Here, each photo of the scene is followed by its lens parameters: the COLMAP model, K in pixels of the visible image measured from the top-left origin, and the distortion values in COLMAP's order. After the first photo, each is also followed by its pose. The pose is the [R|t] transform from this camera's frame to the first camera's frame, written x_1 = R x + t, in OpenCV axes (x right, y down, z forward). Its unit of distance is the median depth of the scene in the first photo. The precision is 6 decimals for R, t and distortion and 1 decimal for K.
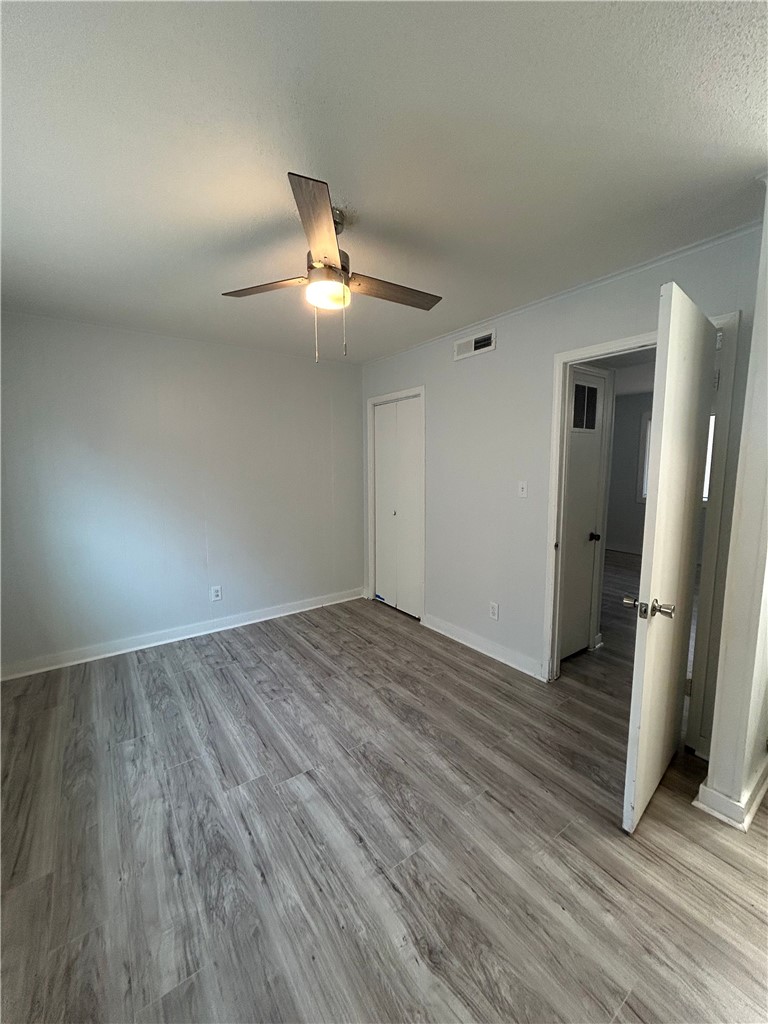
lens RADIAL K [[416.2, 0, 384.0], [0, 416.2, 512.0], [0, 0, 1]] dist [-0.002052, -0.000317]
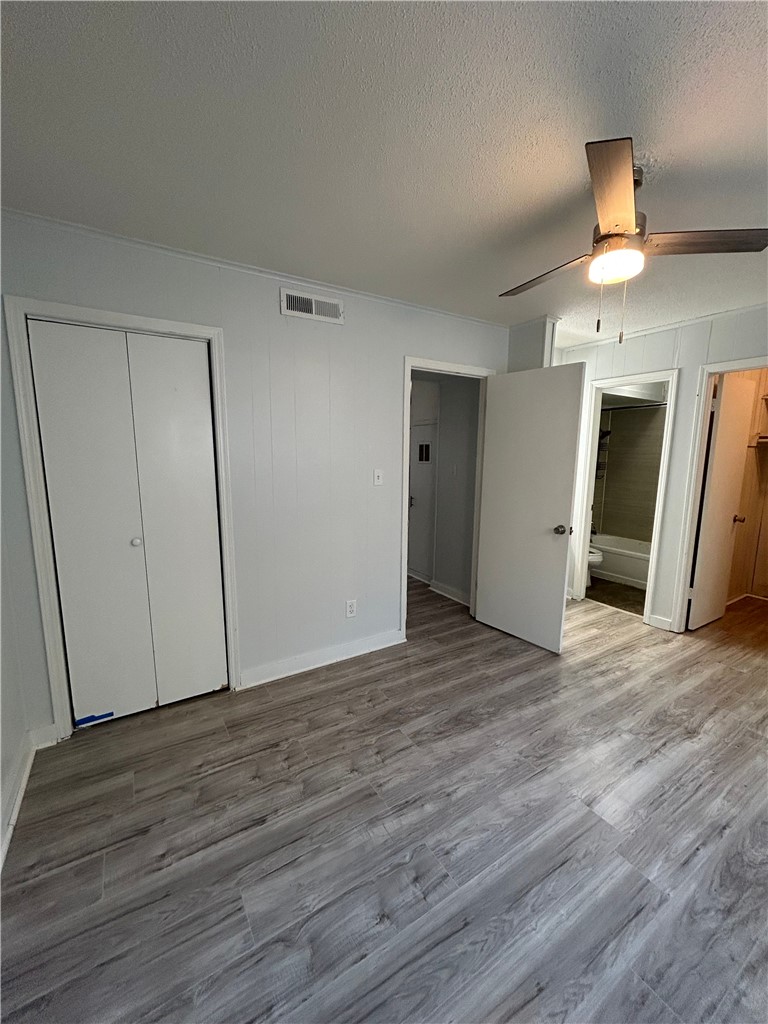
lens RADIAL K [[416.2, 0, 384.0], [0, 416.2, 512.0], [0, 0, 1]] dist [-0.002052, -0.000317]
pose [[0.056786, -0.132514, 0.989553, -0.790488], [0.112545, 0.985685, 0.125537, -0.109792], [-0.992023, 0.104240, 0.070887, 1.038340]]
